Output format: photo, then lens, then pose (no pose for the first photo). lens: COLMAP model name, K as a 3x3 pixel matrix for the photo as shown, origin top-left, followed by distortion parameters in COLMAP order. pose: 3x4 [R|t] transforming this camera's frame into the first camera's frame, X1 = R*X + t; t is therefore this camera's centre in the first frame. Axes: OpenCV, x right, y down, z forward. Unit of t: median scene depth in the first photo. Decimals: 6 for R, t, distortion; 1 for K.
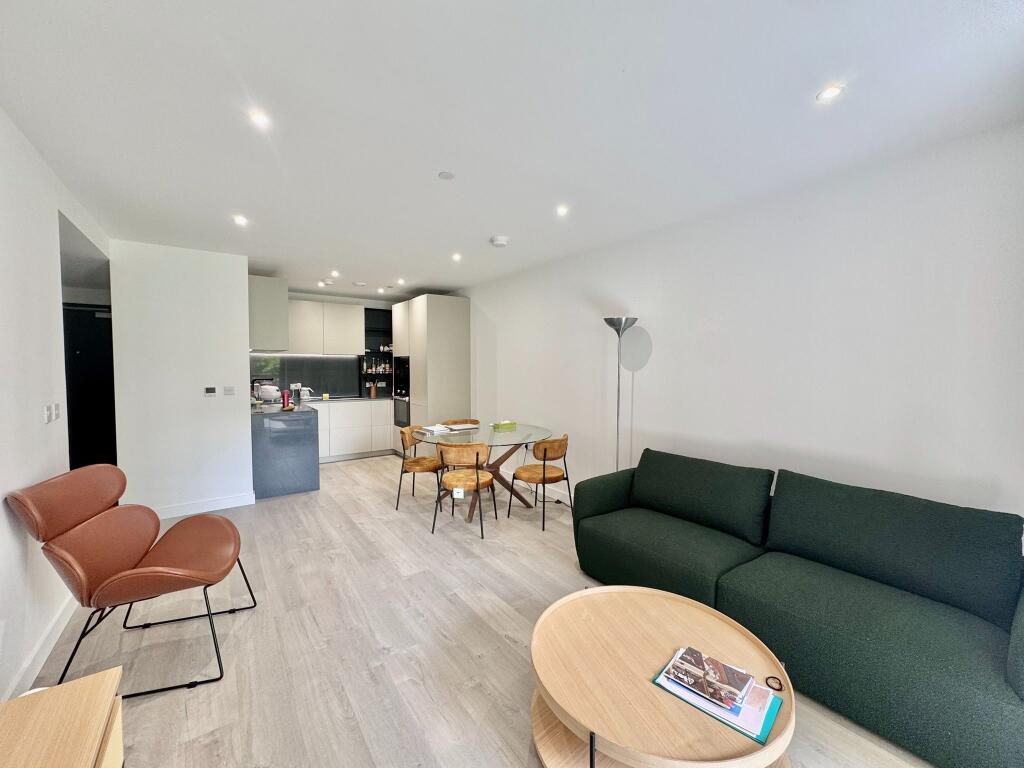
lens RADIAL K [[411.9, 0, 508.9], [0, 411.9, 380.2], [0, 0, 1]] dist [-0.001580, 0.000163]
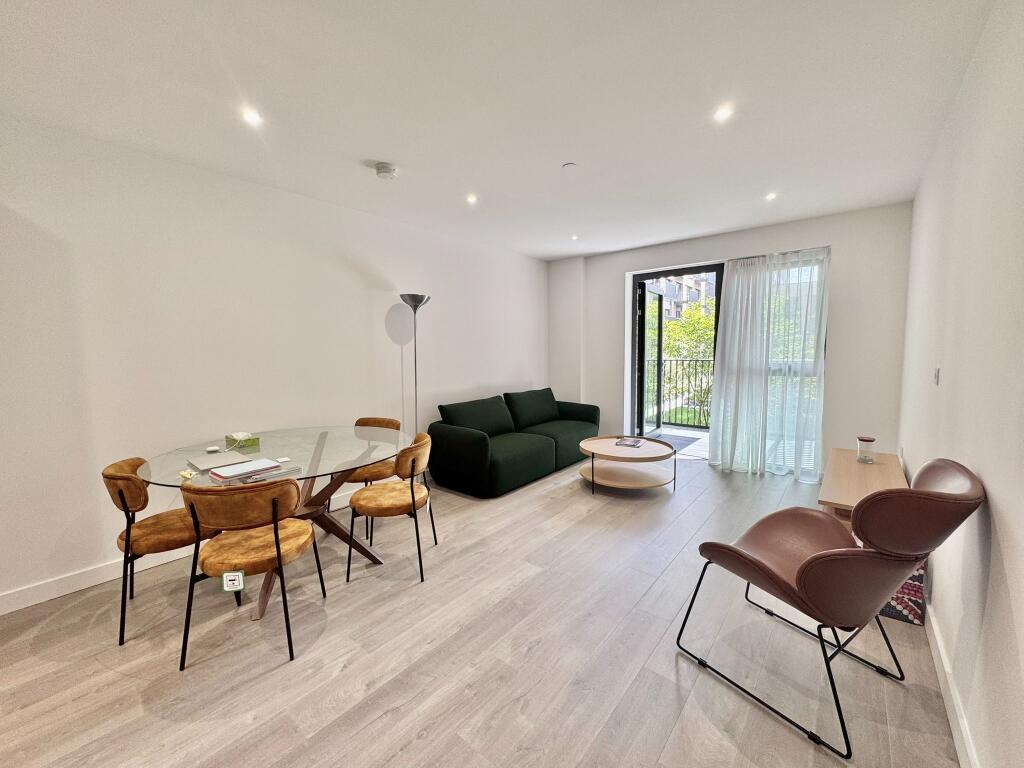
lens RADIAL K [[411.9, 0, 508.9], [0, 411.9, 380.2], [0, 0, 1]] dist [-0.001580, 0.000163]
pose [[-0.249259, -0.074269, 0.965585, -0.947086], [0.042813, 0.995235, 0.087602, -0.014605], [-0.967490, 0.063176, -0.244891, 1.115261]]
